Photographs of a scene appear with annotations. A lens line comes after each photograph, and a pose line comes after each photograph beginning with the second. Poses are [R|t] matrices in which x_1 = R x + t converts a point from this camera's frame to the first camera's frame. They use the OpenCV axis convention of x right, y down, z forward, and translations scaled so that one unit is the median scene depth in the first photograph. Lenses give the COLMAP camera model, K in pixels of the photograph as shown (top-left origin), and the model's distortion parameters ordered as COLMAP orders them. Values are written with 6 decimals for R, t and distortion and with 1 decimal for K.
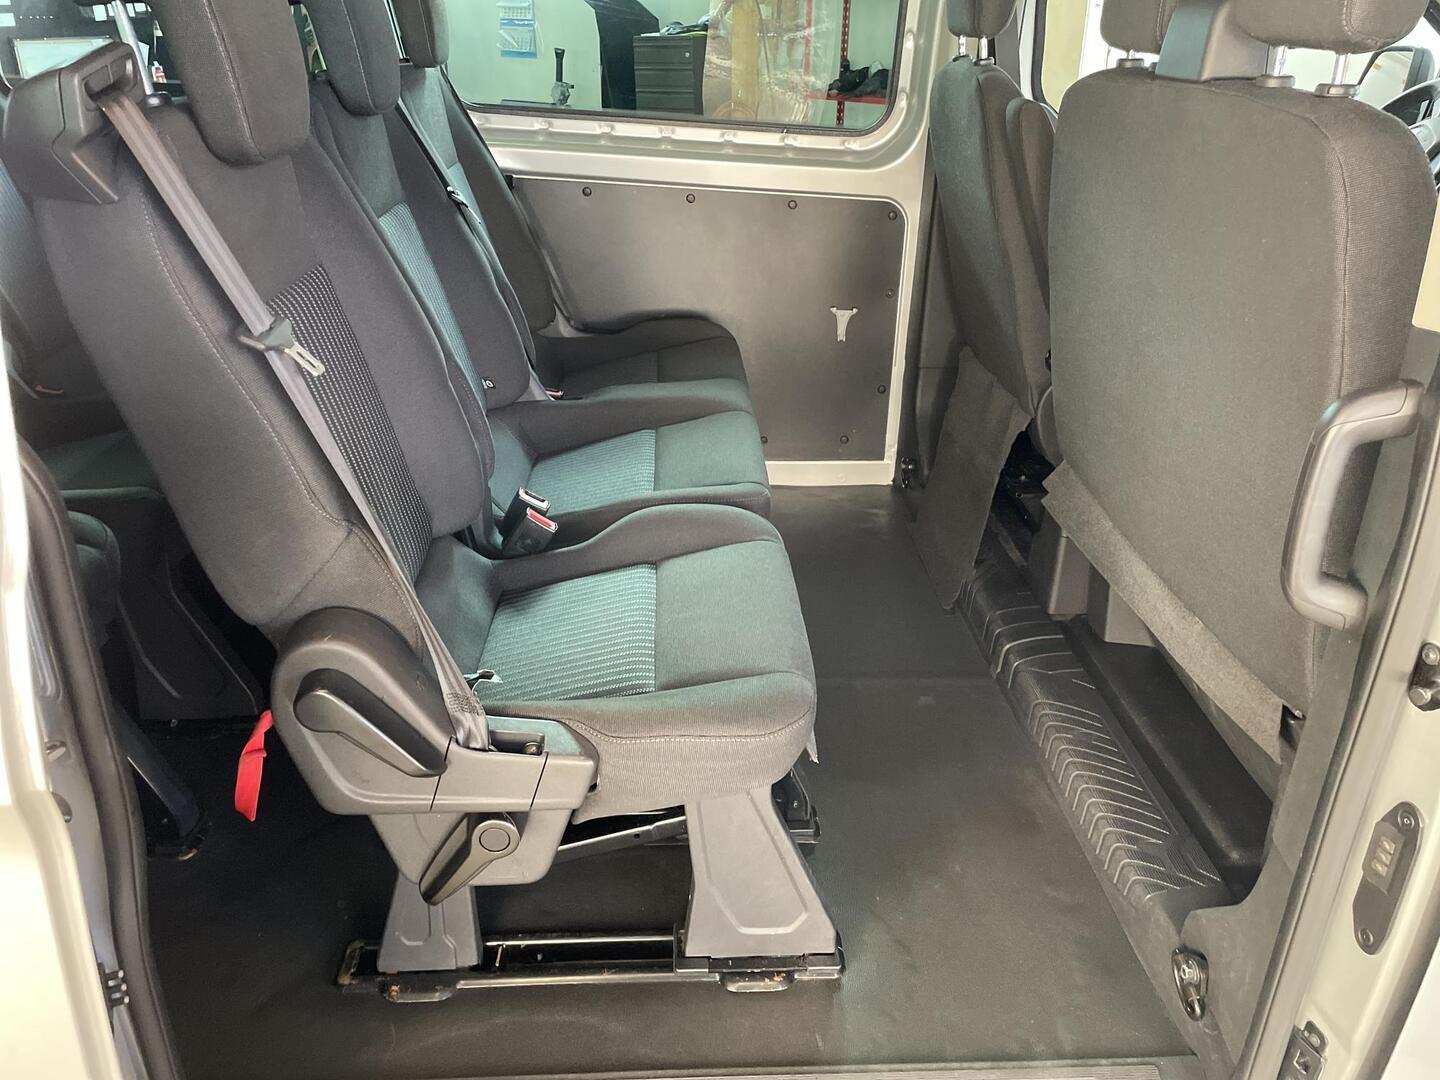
lens RADIAL K [[1084.4, 0, 720.0], [0, 1084.4, 540.0], [0, 0, 1]] dist [0.078261, -0.160025]
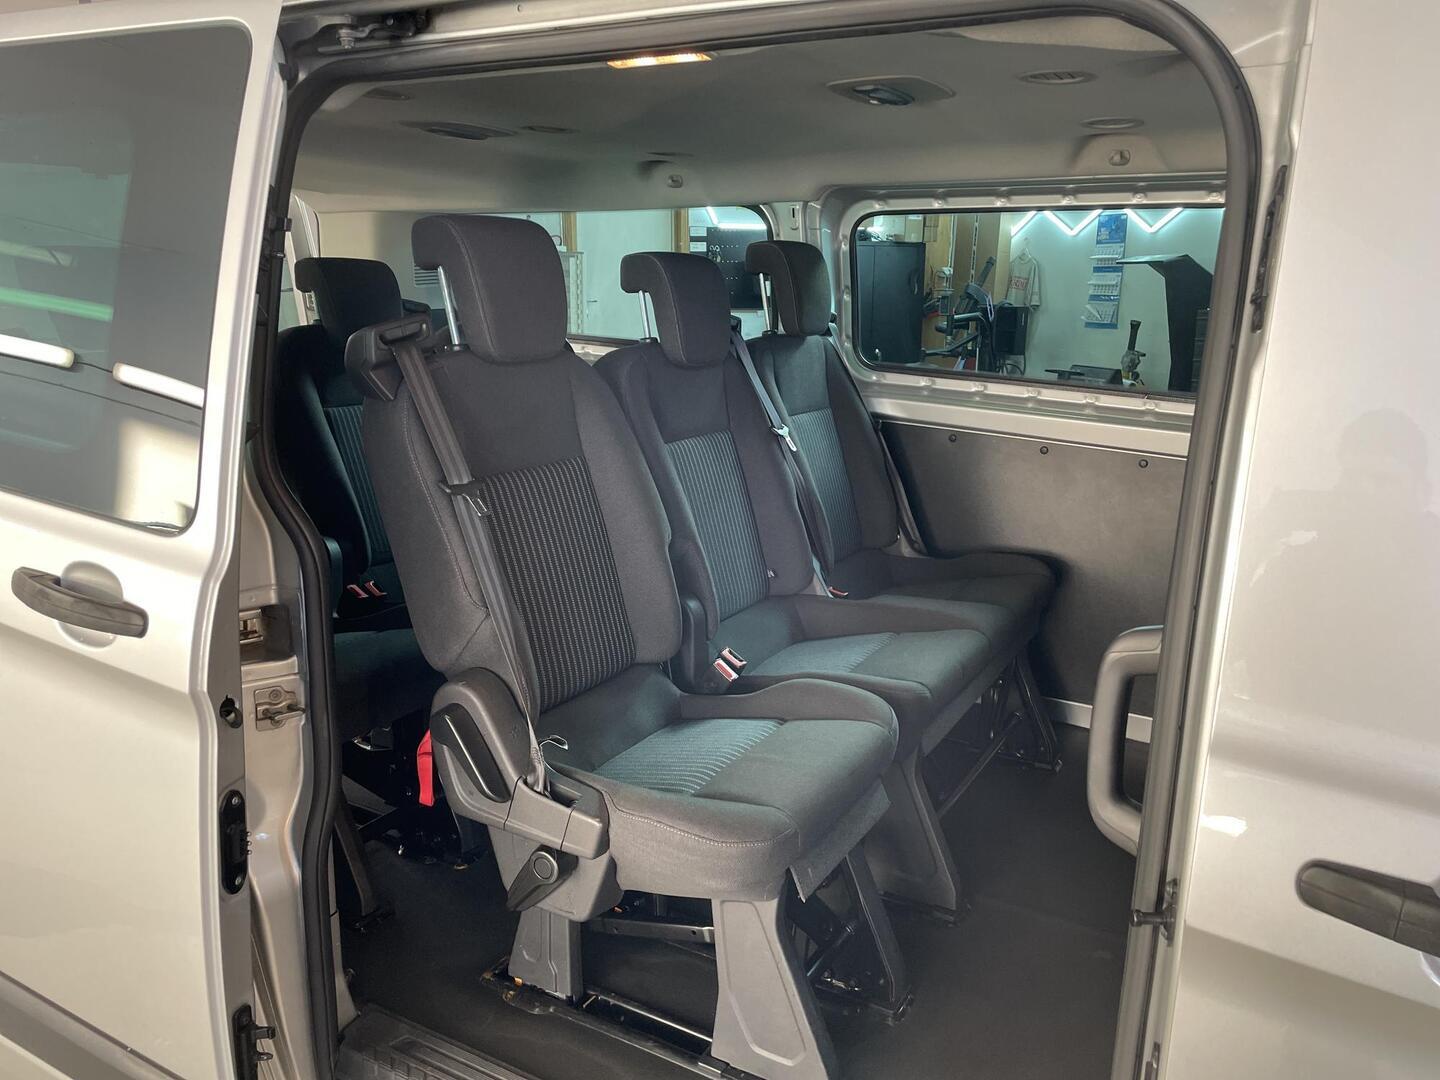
lens RADIAL K [[1084.4, 0, 720.0], [0, 1084.4, 540.0], [0, 0, 1]] dist [0.078261, -0.160025]
pose [[0.839669, 0.122032, -0.529210, 0.513524], [-0.235244, 0.959996, -0.151881, 0.030701], [0.489506, 0.252023, 0.834786, -0.095787]]
